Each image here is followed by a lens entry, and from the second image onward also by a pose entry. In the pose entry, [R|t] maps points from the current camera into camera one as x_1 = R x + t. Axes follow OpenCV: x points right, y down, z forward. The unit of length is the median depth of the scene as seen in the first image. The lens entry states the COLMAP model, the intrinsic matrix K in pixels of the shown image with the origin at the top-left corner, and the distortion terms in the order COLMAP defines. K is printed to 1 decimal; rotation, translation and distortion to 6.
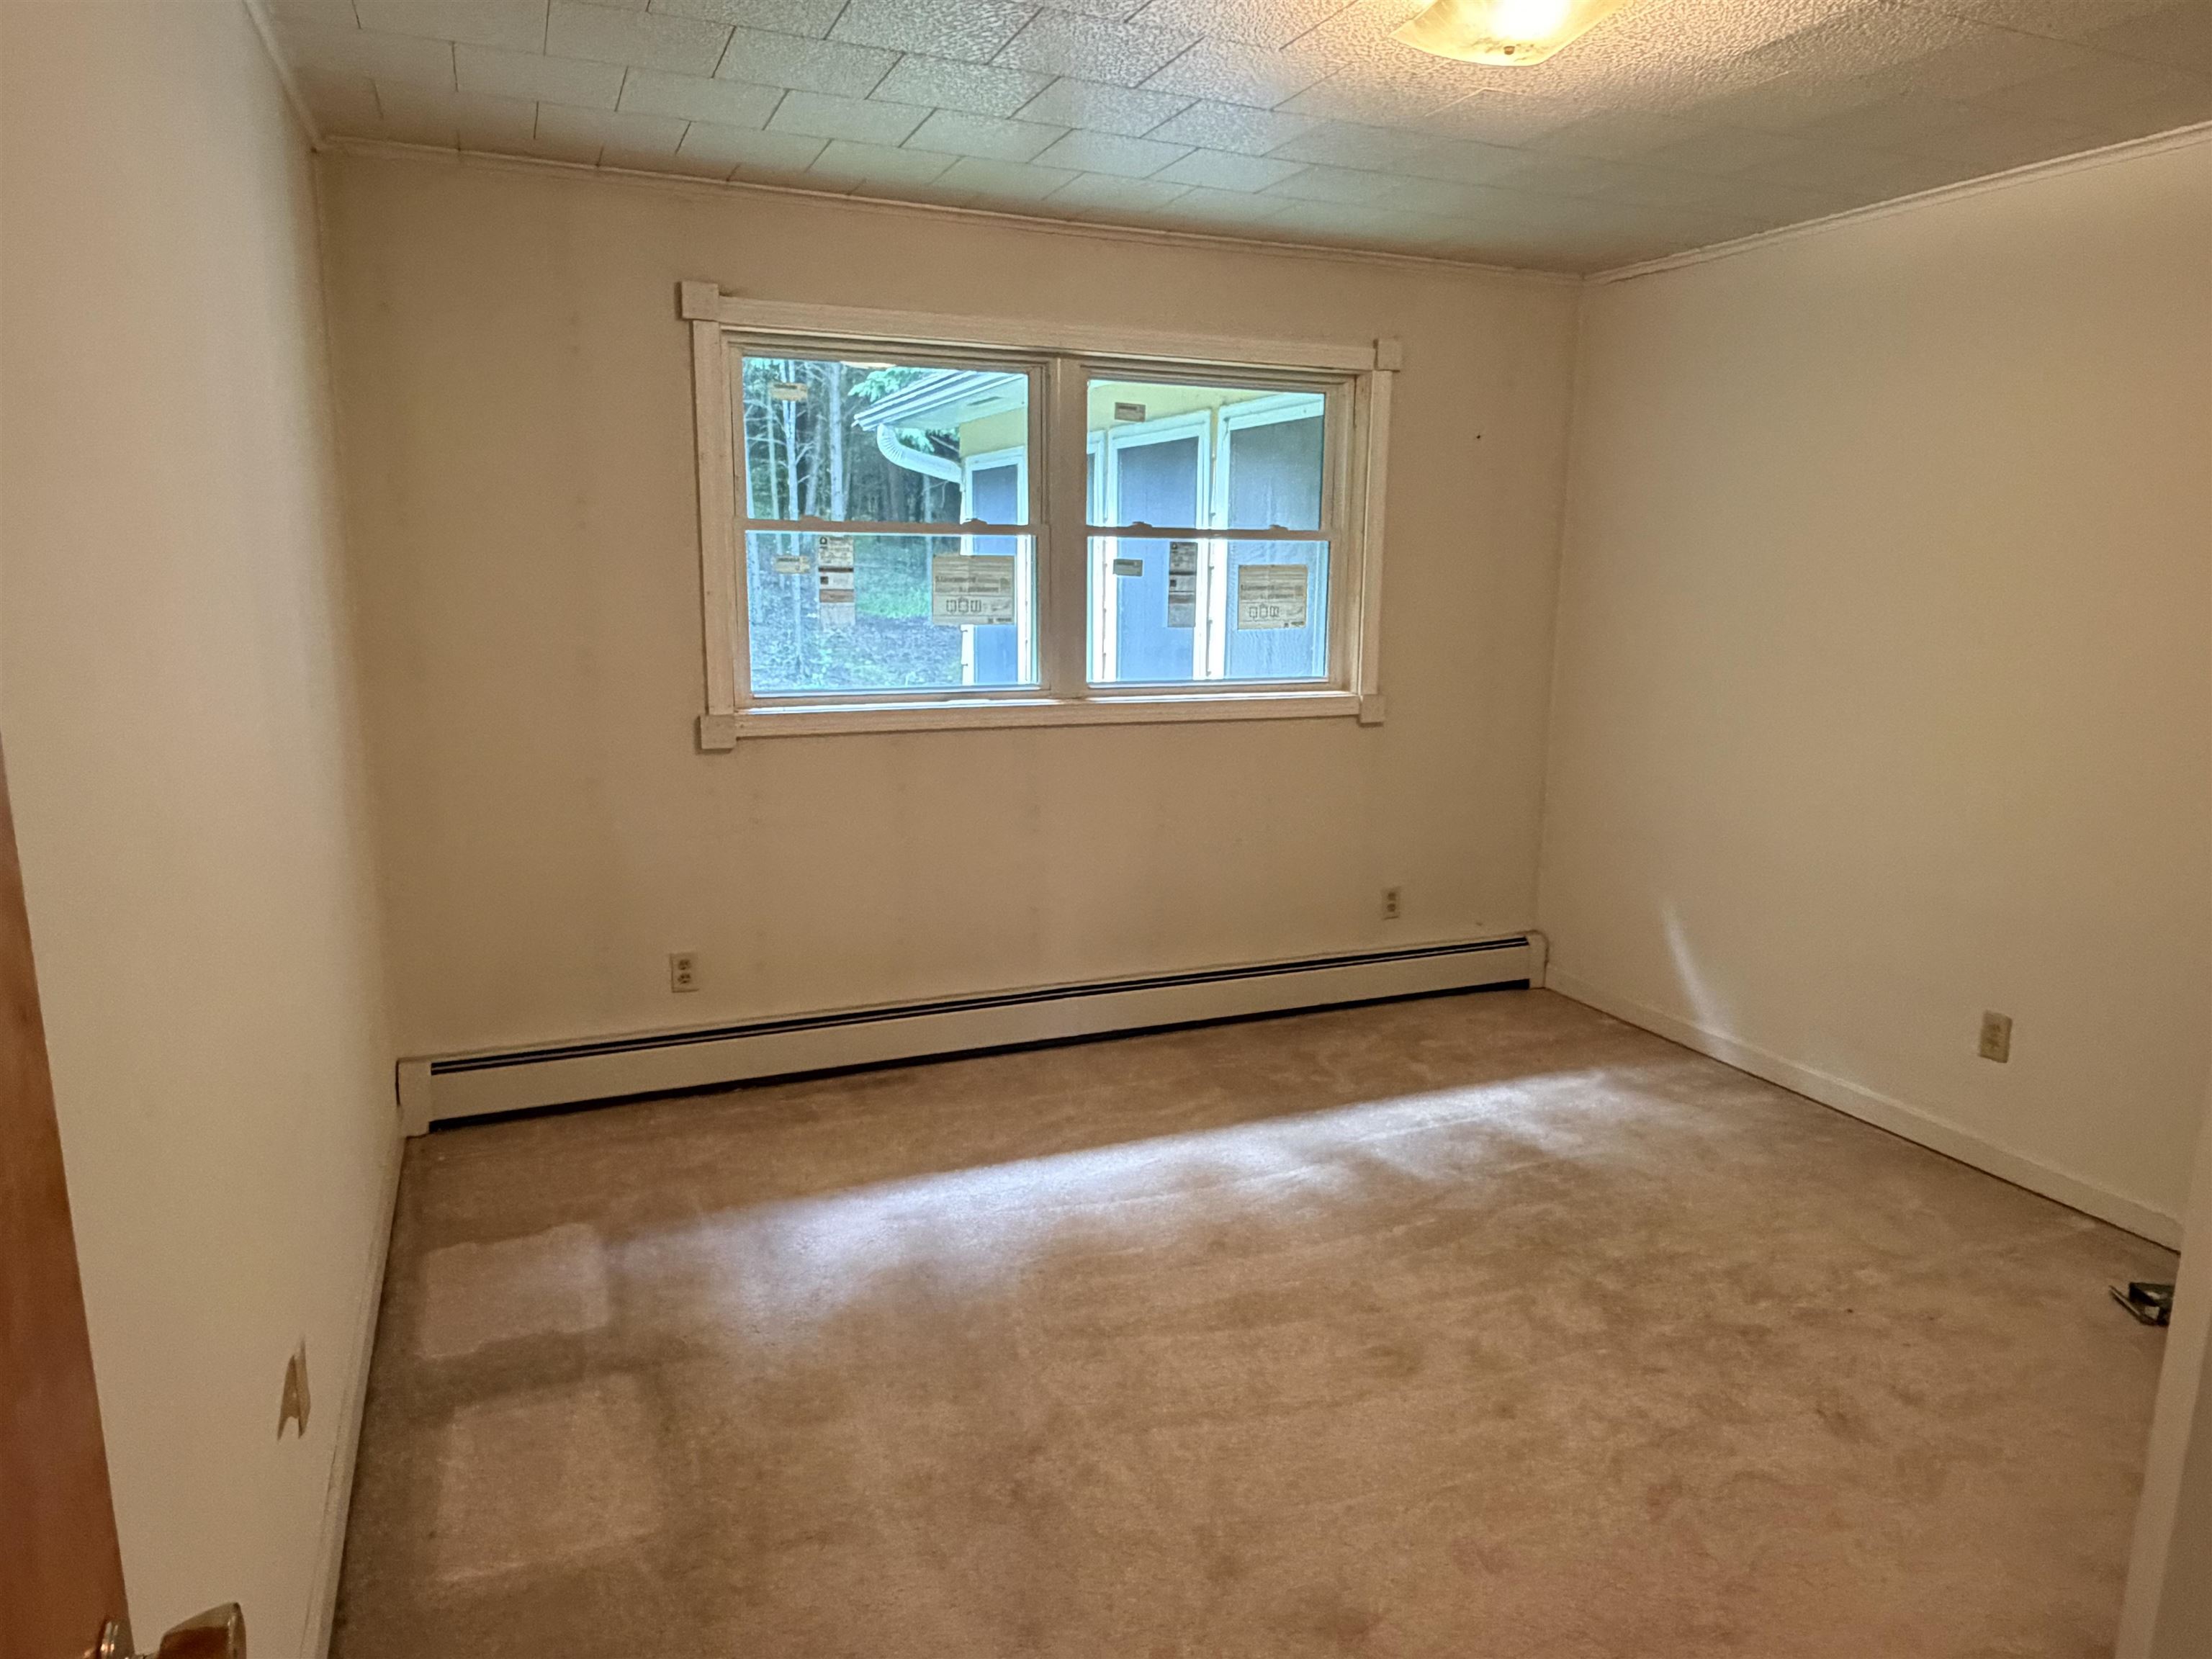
lens RADIAL K [[1457.0, 0, 1106.7], [0, 1457.0, 881.7], [0, 0, 1]] dist [0.184639, -0.001060]
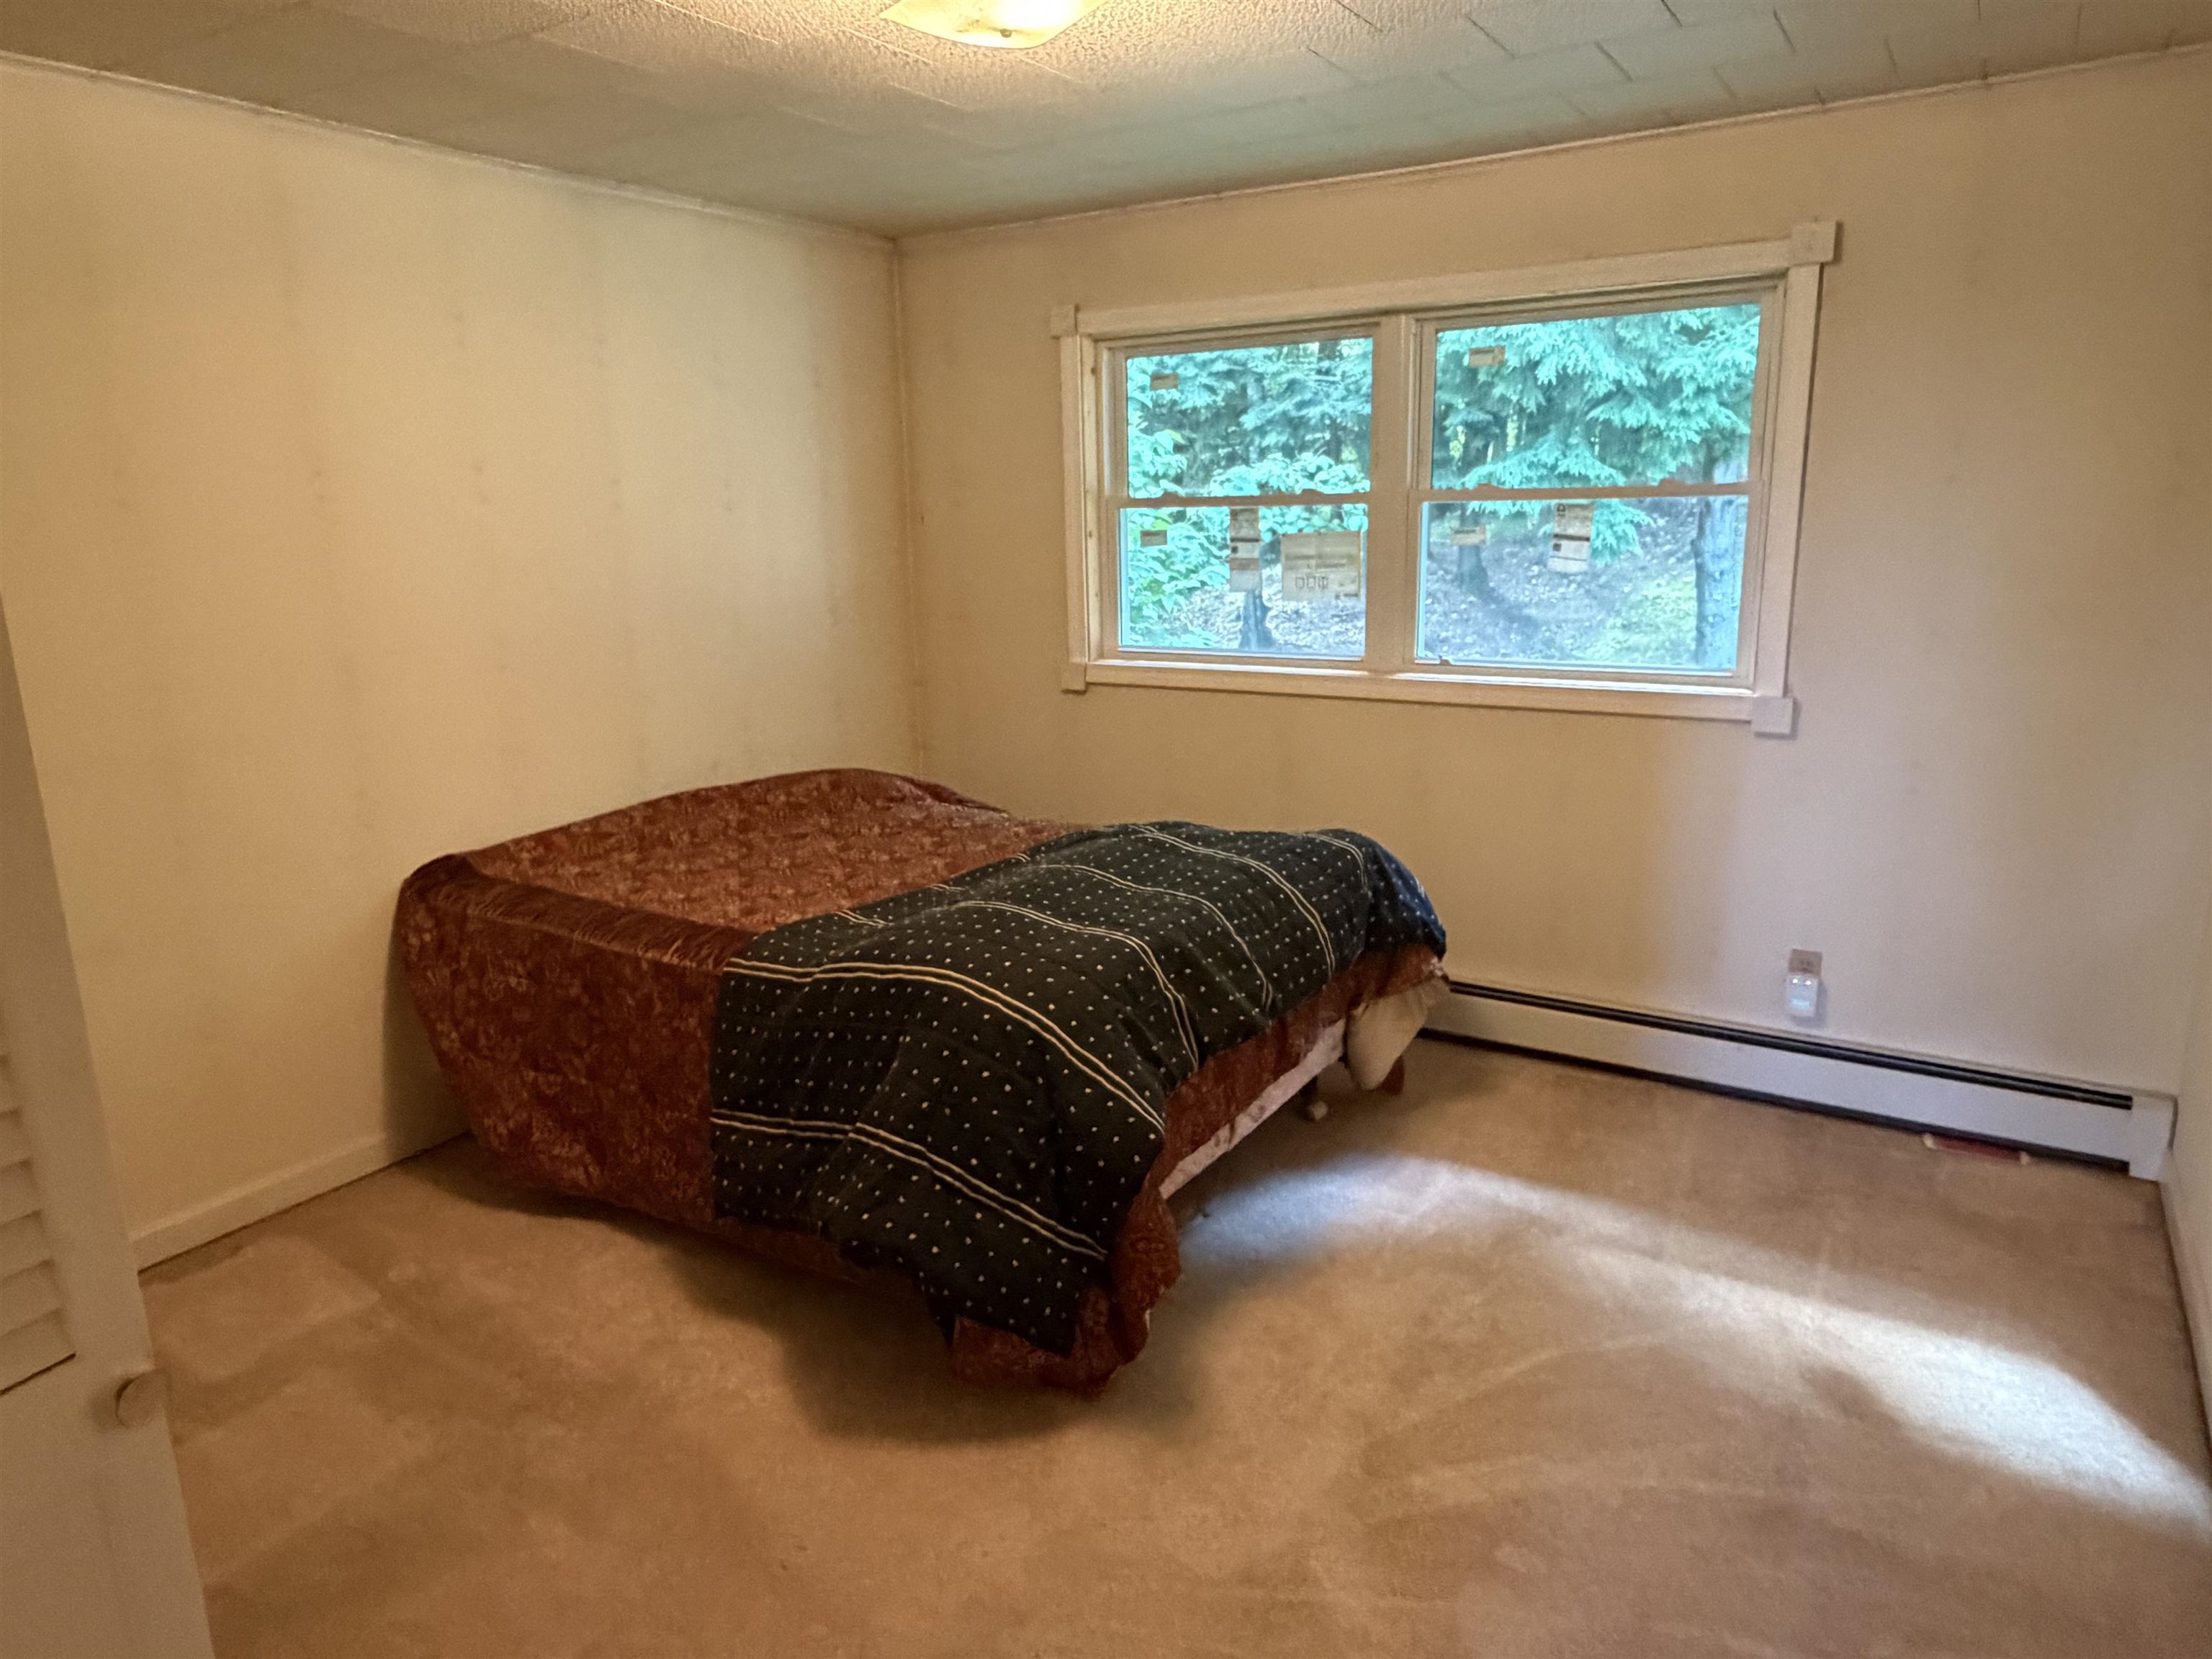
lens RADIAL K [[1457.0, 0, 1106.7], [0, 1457.0, 881.7], [0, 0, 1]] dist [0.184639, -0.001060]
pose [[0.581181, 0.185721, -0.792298, 0.685458], [-0.174619, 0.979392, 0.101488, -0.057016], [0.794818, 0.079368, 0.601635, 0.285345]]
